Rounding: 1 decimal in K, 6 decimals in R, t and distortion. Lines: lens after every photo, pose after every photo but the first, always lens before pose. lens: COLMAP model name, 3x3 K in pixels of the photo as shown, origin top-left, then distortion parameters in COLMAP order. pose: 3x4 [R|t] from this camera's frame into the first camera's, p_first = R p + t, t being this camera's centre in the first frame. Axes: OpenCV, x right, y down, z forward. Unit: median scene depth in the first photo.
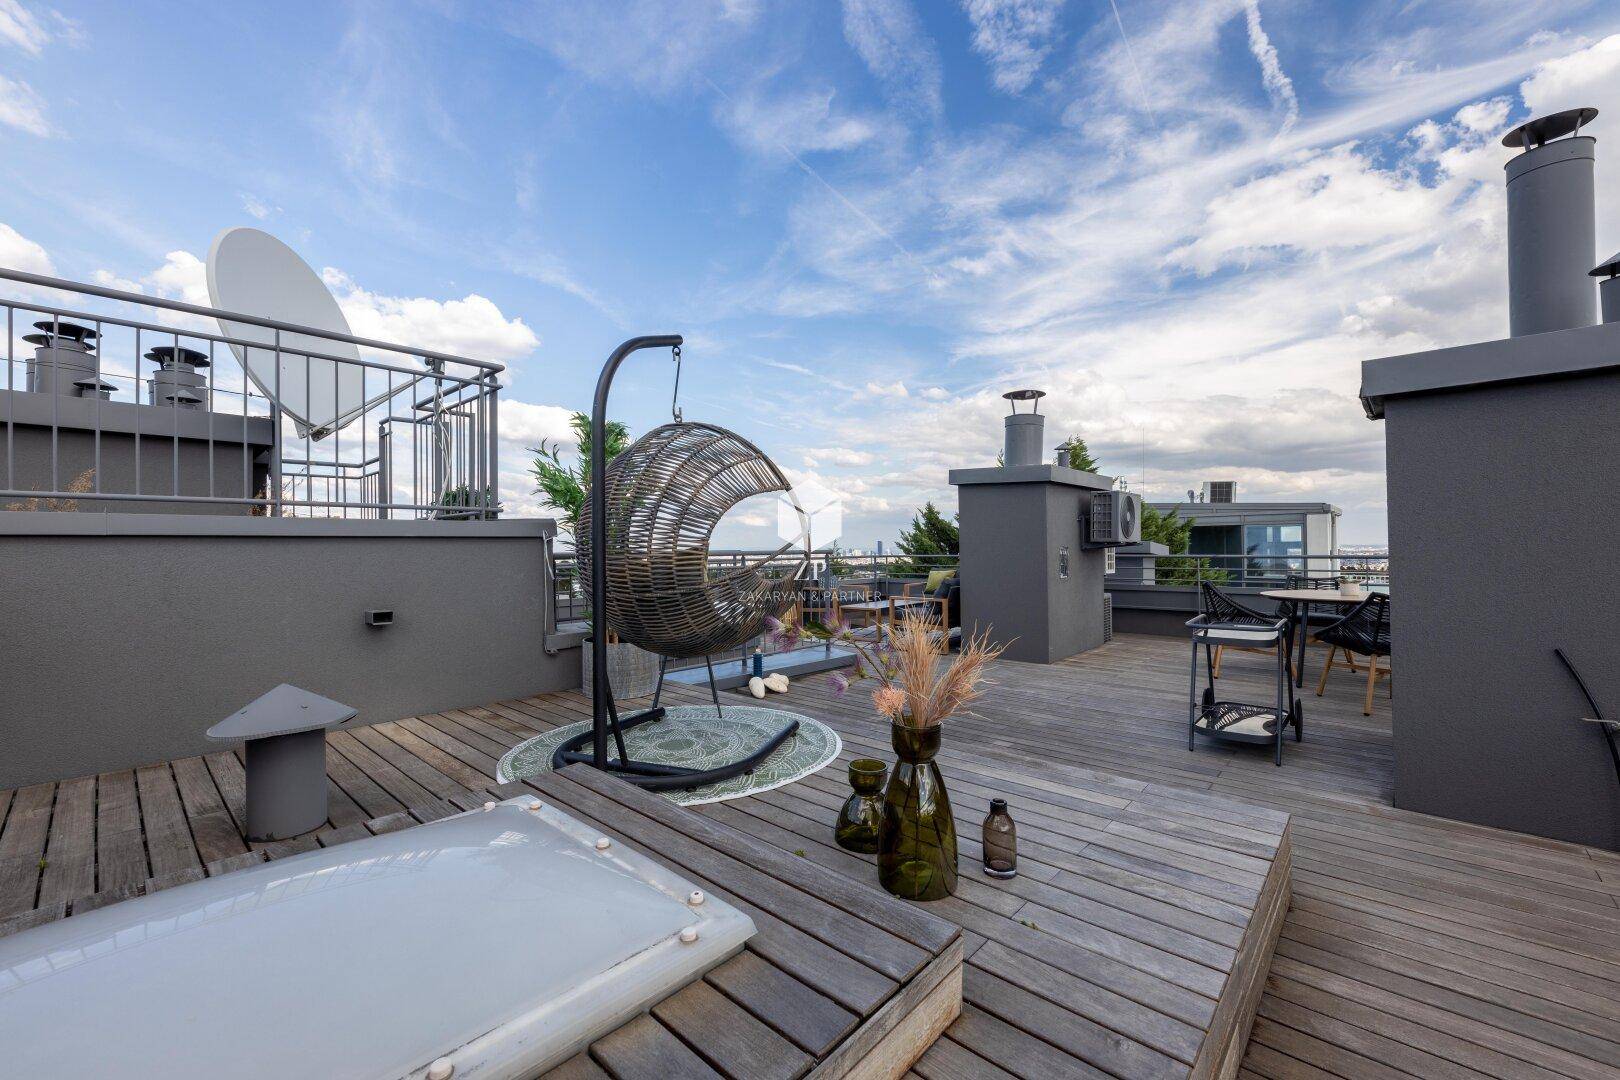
lens RADIAL K [[659.8, 0, 803.2], [0, 659.8, 546.7], [0, 0, 1]] dist [0.016050, -0.004607]
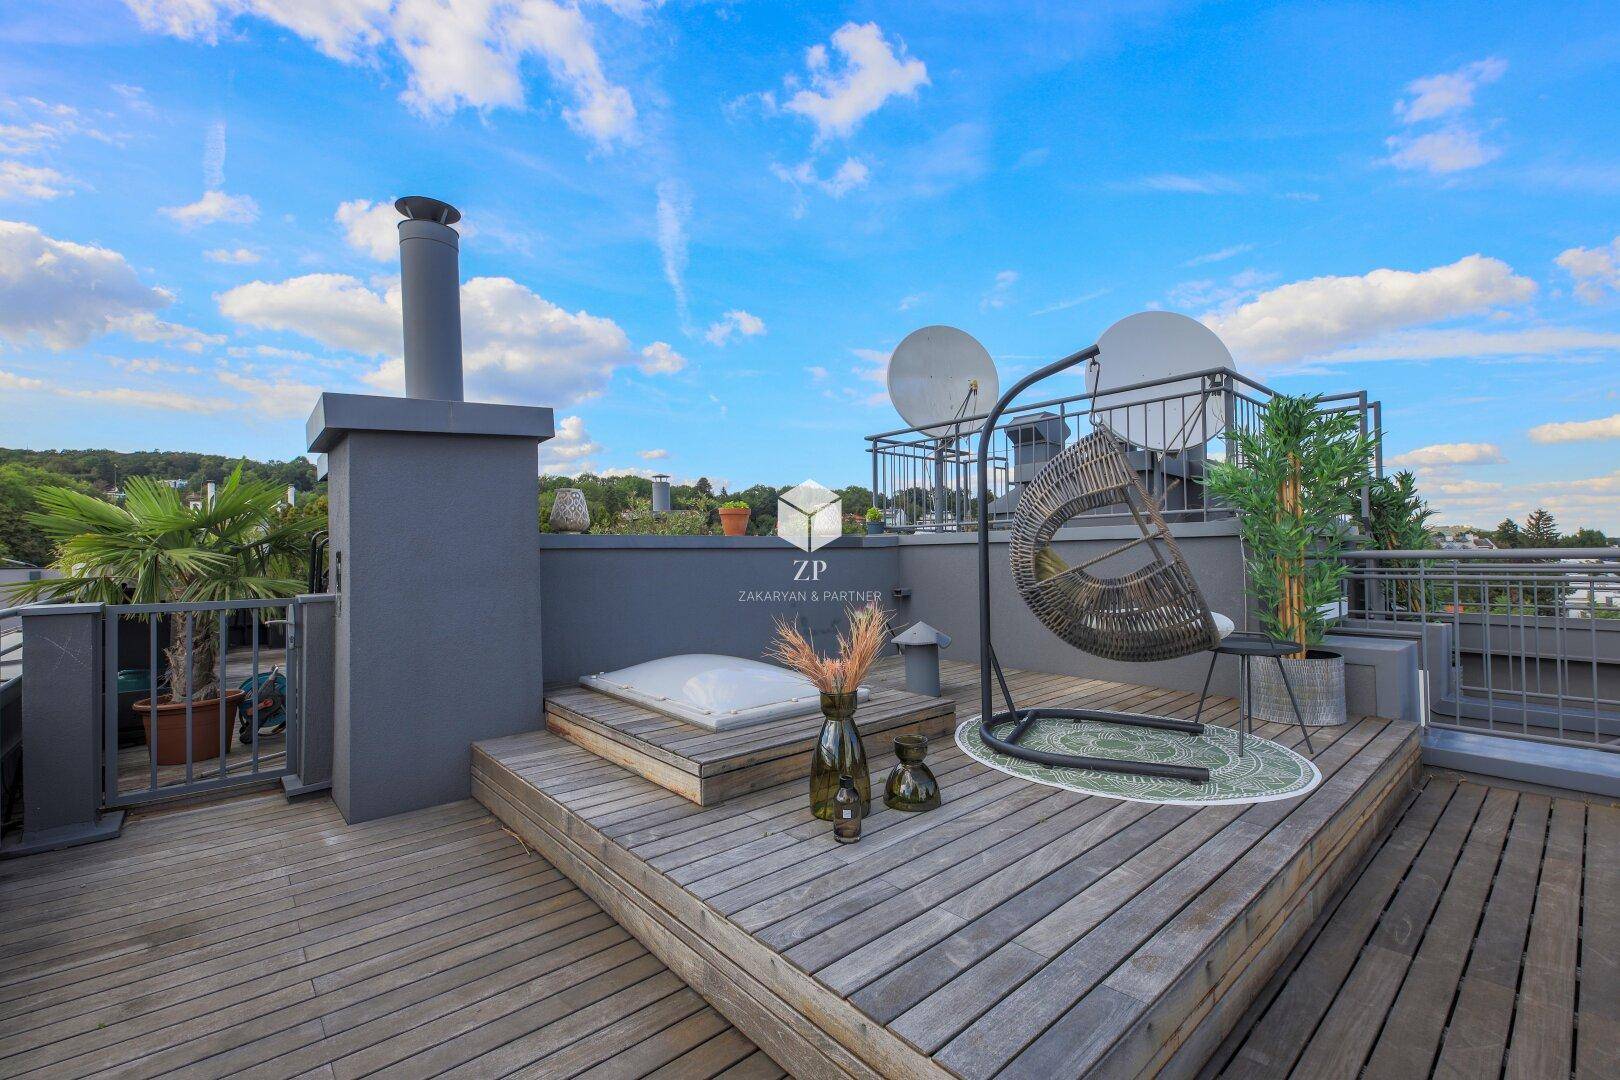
lens RADIAL K [[689.2, 0, 813.3], [0, 689.2, 549.6], [0, 0, 1]] dist [-0.000597, 0.000129]
pose [[-0.136575, -0.004911, -0.990618, 1.115344], [0.020171, 0.999767, -0.007738, -0.003132], [0.990424, -0.021039, -0.136444, 0.831648]]
